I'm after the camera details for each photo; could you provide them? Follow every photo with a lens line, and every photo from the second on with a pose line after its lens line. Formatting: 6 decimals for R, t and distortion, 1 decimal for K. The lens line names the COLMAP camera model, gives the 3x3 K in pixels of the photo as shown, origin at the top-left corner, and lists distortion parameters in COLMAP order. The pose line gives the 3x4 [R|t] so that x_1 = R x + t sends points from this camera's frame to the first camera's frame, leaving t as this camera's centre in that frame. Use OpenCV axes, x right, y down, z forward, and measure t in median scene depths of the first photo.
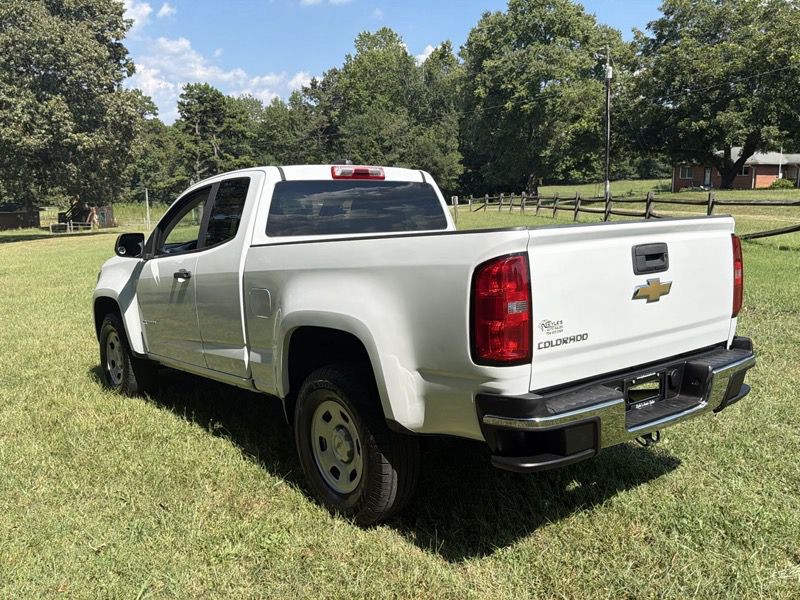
lens RADIAL K [[708.5, 0, 401.7], [0, 708.5, 314.2], [0, 0, 1]] dist [0.128157, -0.240354]
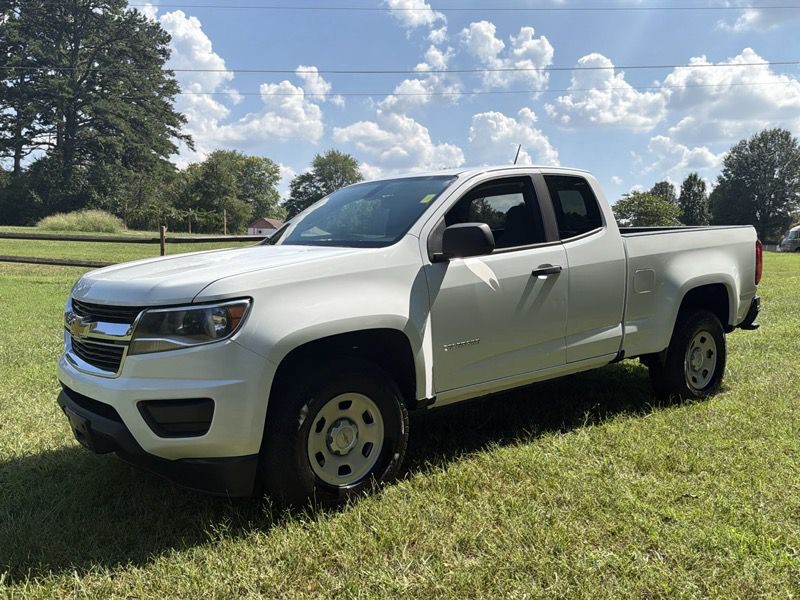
lens RADIAL K [[708.5, 0, 401.7], [0, 708.5, 314.2], [0, 0, 1]] dist [0.128157, -0.240354]
pose [[-0.011257, -0.071514, 0.997376, -0.124480], [0.140809, 0.987387, 0.072387, -0.009464], [-0.989973, 0.141255, -0.001046, 0.121718]]
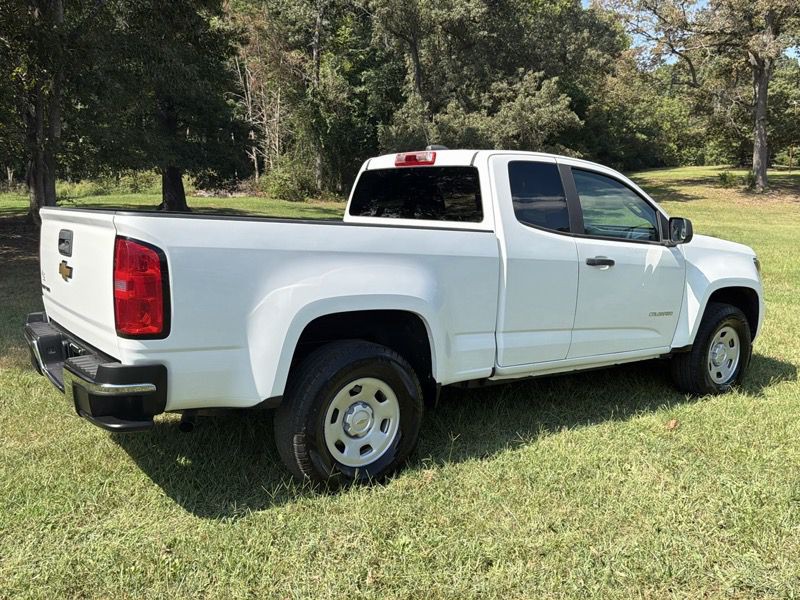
lens RADIAL K [[710.1, 0, 401.4], [0, 710.1, 316.1], [0, 0, 1]] dist [0.109503, -0.181208]
pose [[-0.019116, 0.191333, -0.981339, 0.095853], [-0.151834, 0.969579, 0.191998, -0.017110], [0.988221, 0.152670, 0.010517, 0.098851]]
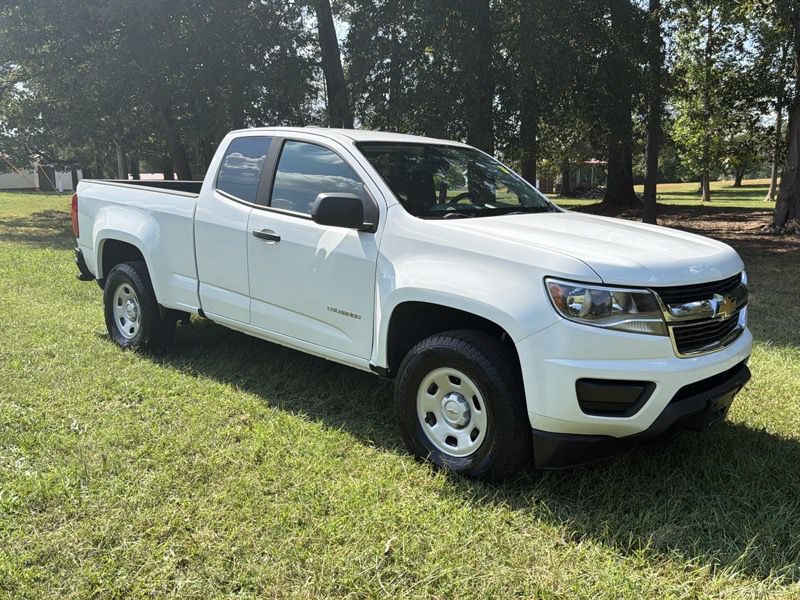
lens RADIAL K [[708.5, 0, 401.7], [0, 708.5, 314.2], [0, 0, 1]] dist [0.128157, -0.240354]
pose [[-0.987597, 0.045686, -0.150218, -0.004369], [-0.004925, 0.947247, 0.320466, -0.030385], [0.156934, 0.317231, -0.935273, 0.220763]]
